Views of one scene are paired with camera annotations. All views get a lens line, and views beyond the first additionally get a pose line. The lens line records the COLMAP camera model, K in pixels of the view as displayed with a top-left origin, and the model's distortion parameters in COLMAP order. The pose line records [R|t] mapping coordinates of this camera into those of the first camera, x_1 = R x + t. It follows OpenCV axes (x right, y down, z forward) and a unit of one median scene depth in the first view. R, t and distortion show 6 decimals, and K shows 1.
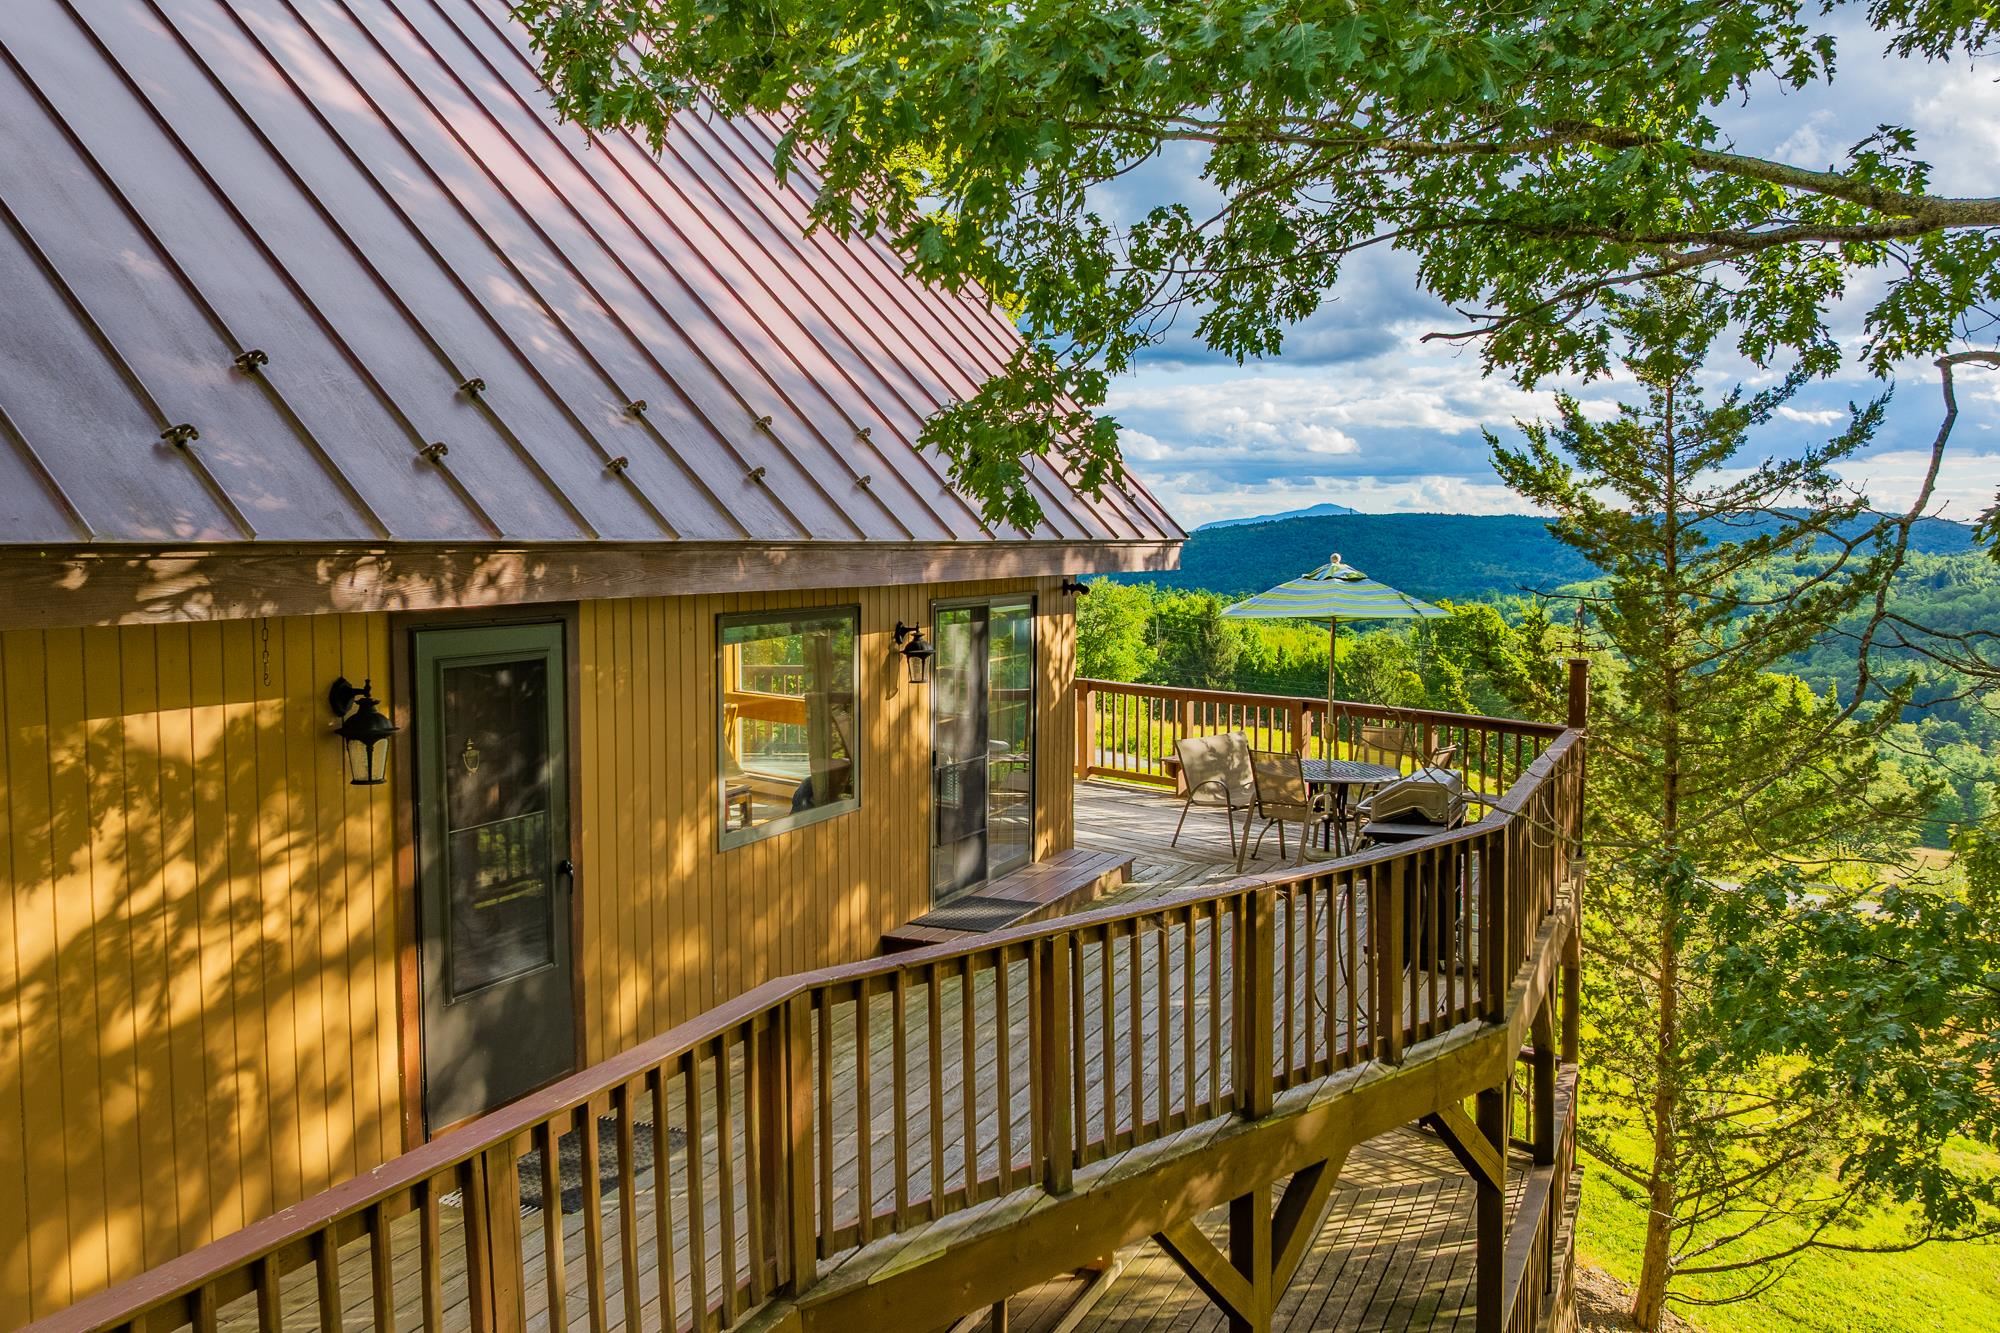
lens RADIAL K [[1657.8, 0, 1002.1], [0, 1657.8, 657.6], [0, 0, 1]] dist [0.010731, -0.081189]
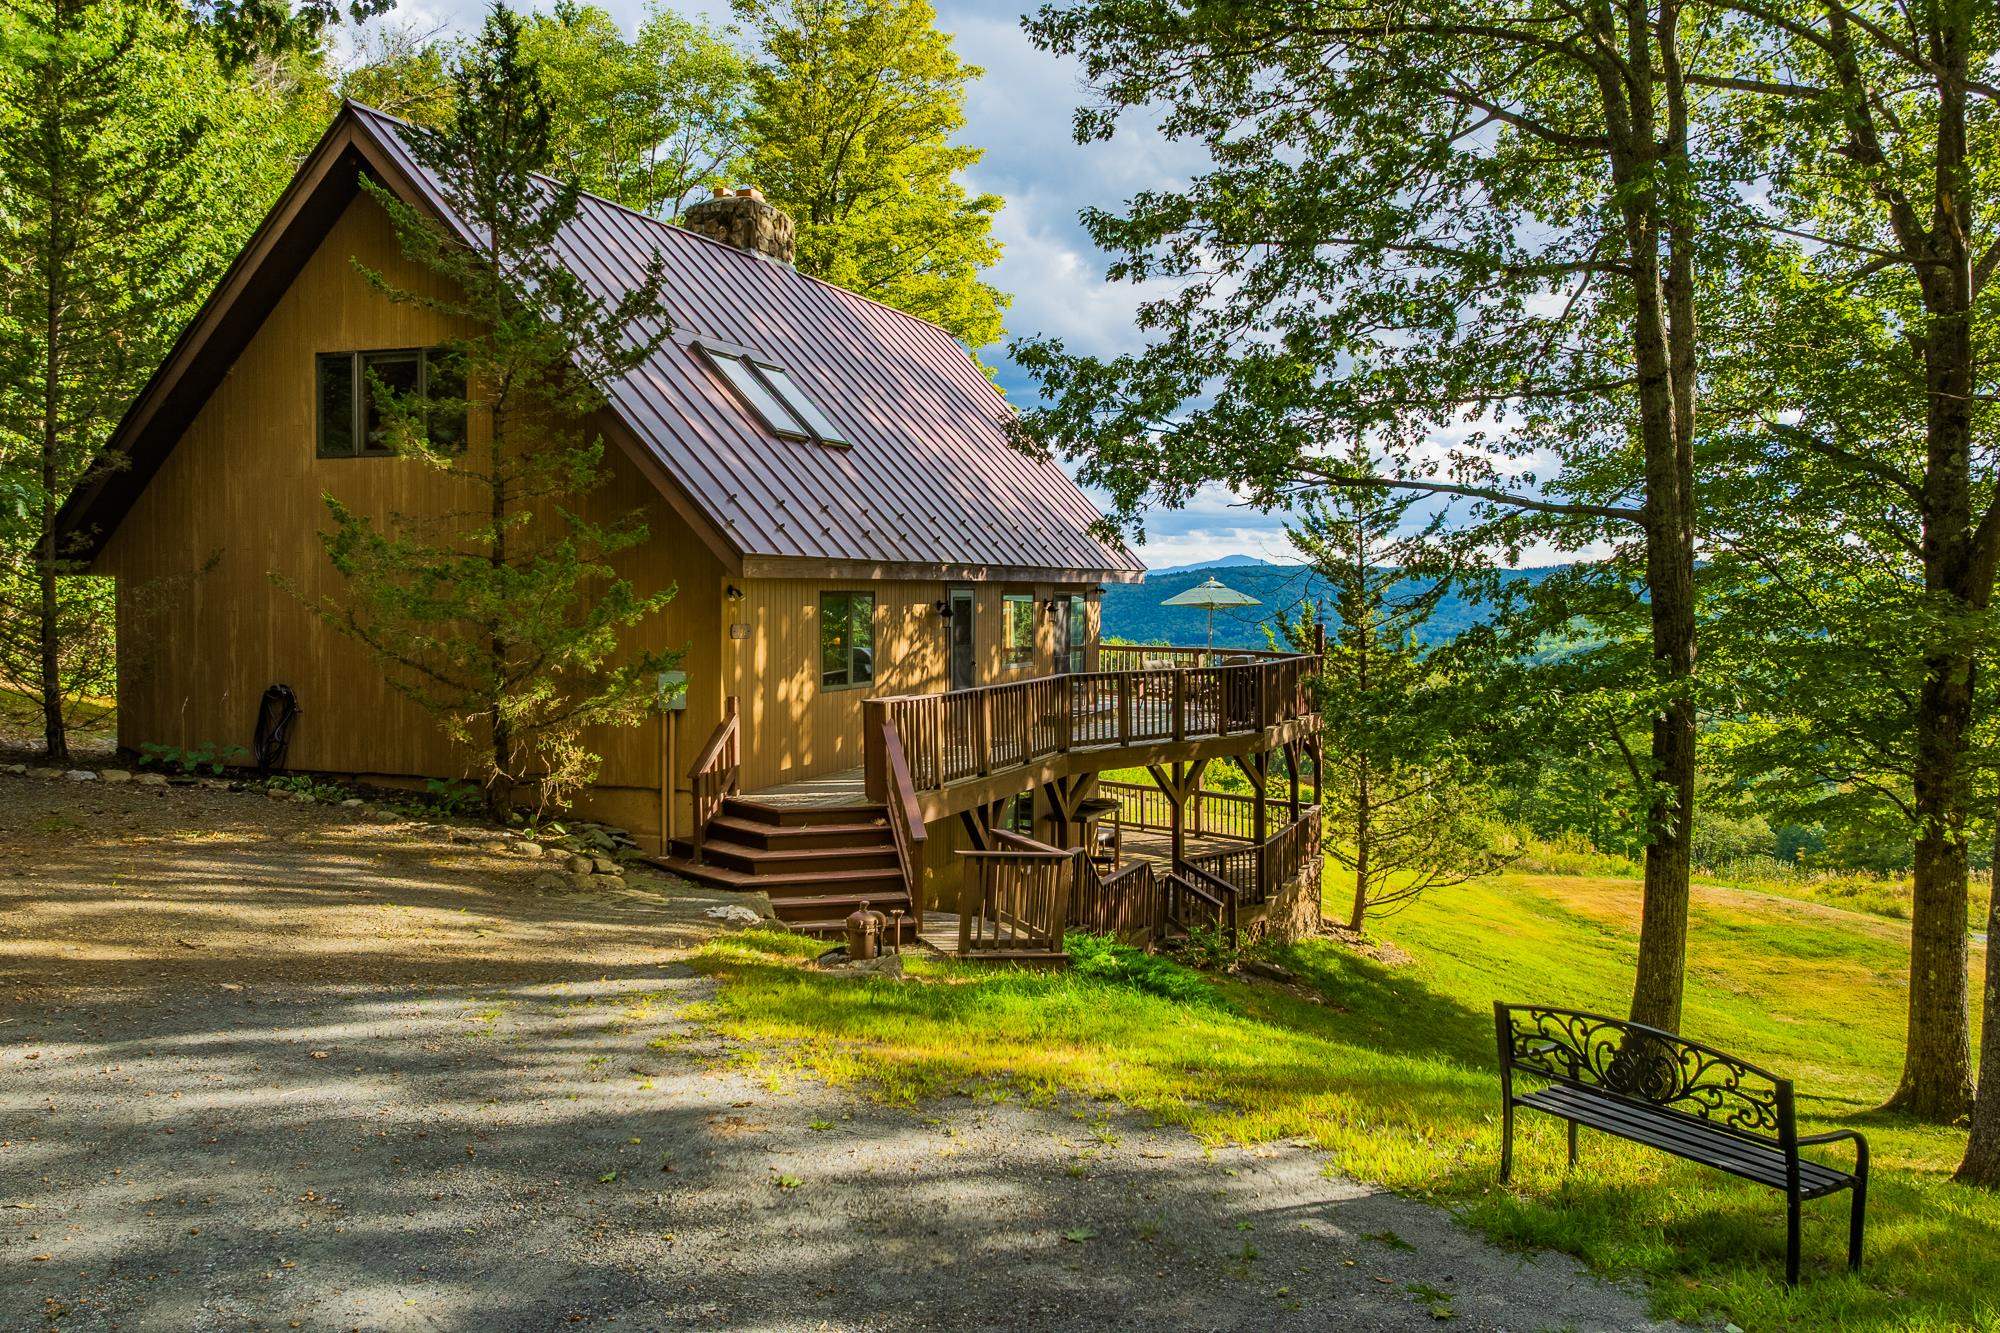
lens RADIAL K [[1657.8, 0, 1002.1], [0, 1657.8, 657.6], [0, 0, 1]] dist [0.010731, -0.081189]
pose [[0.998678, 0.003063, 0.051317, -0.210312], [-0.001636, 0.999611, -0.027837, 0.116003], [-0.051383, 0.027716, 0.998294, -1.297401]]
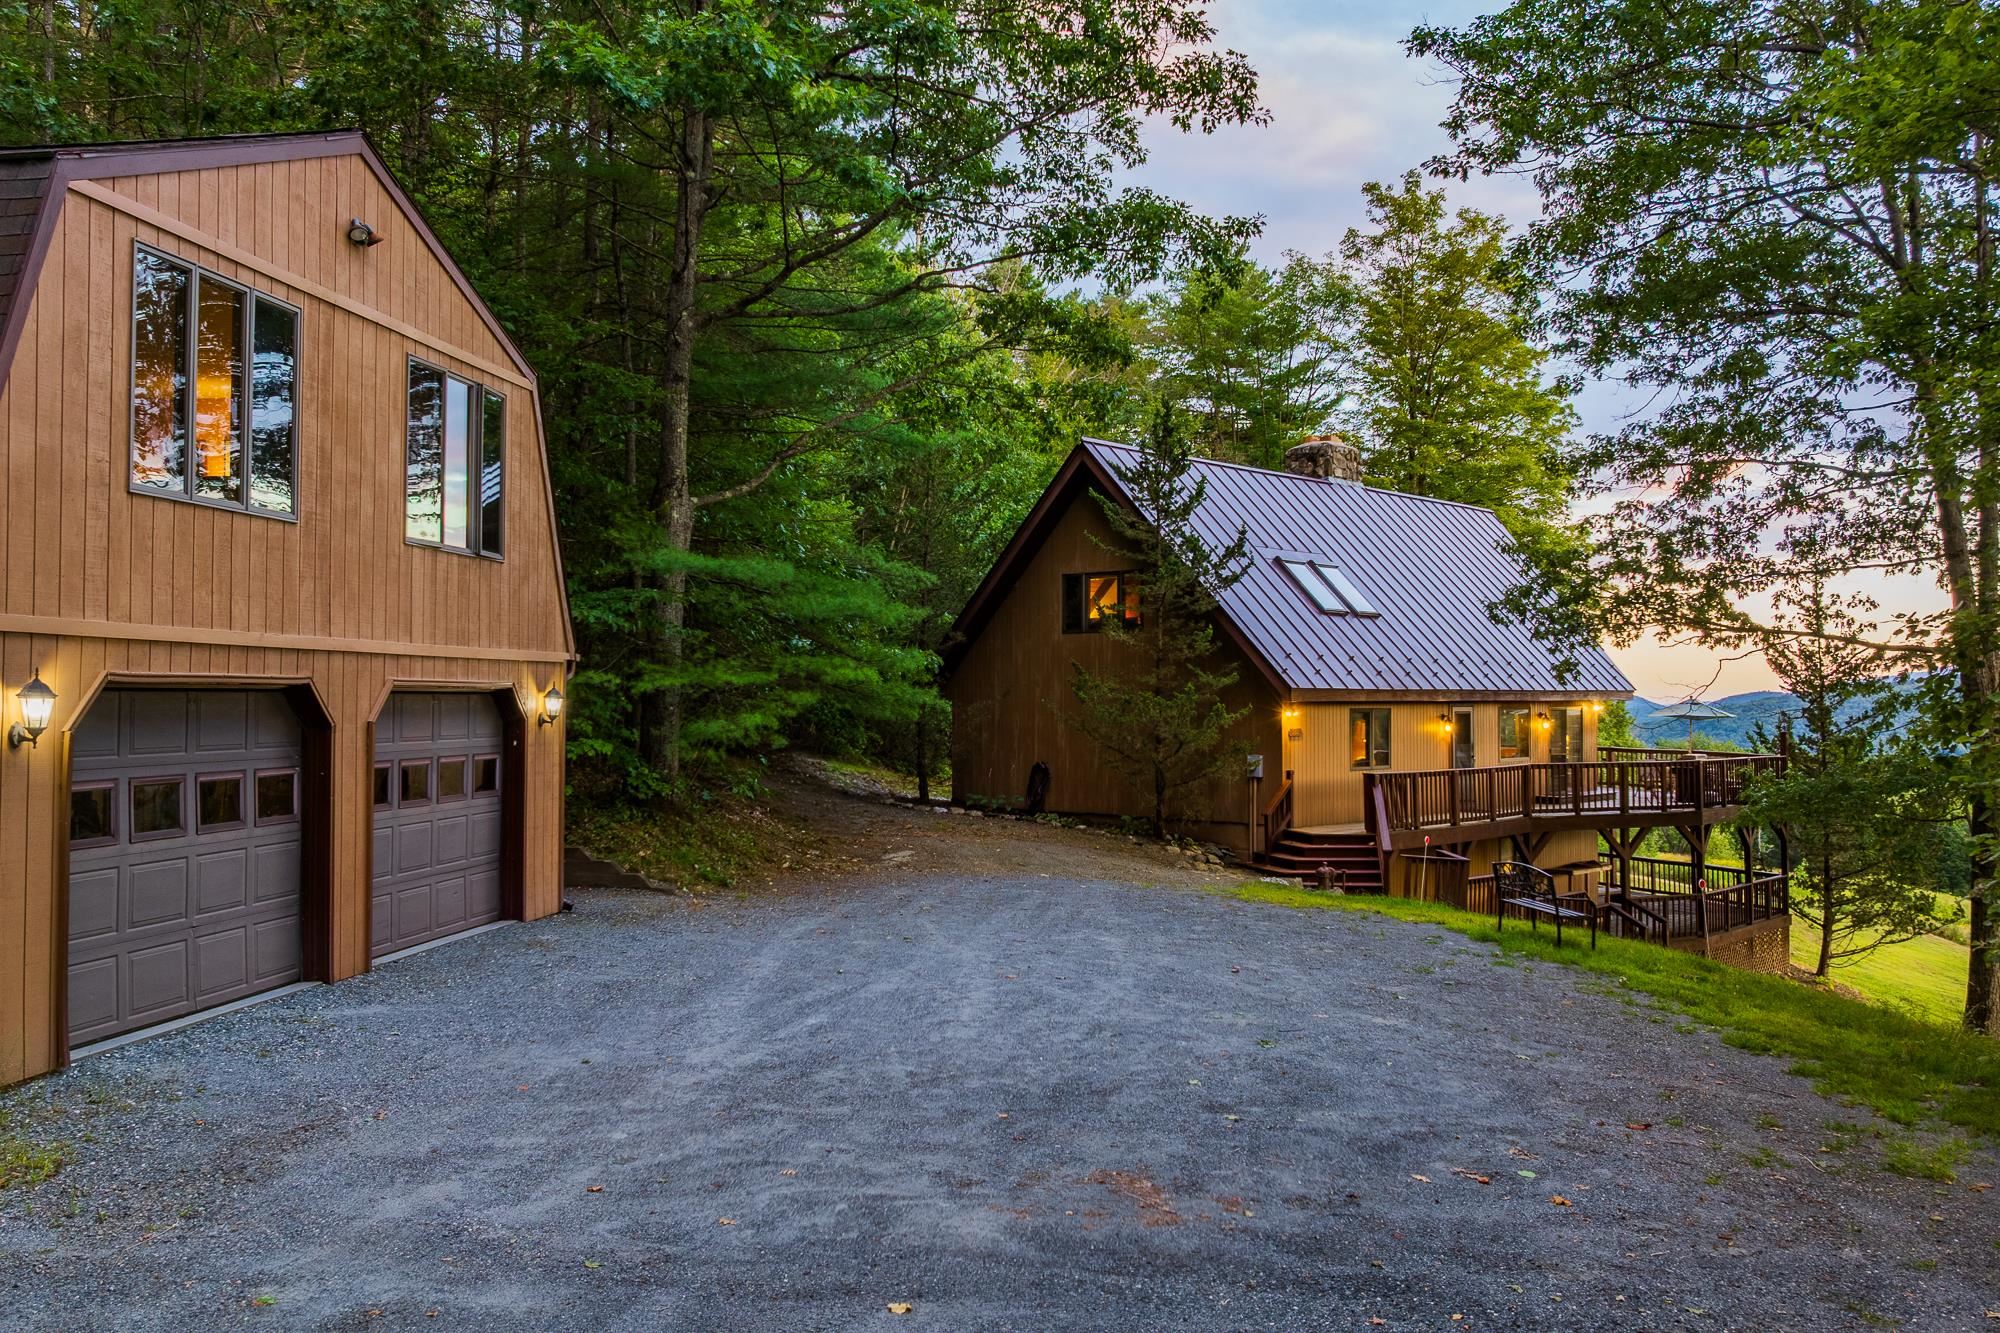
lens RADIAL K [[1657.8, 0, 1002.1], [0, 1657.8, 657.6], [0, 0, 1]] dist [0.010731, -0.081189]
pose [[0.938899, -0.006807, -0.344127, 0.064375], [-0.025342, 0.995724, -0.088838, 0.170265], [0.343260, 0.092131, 0.934711, -2.268350]]
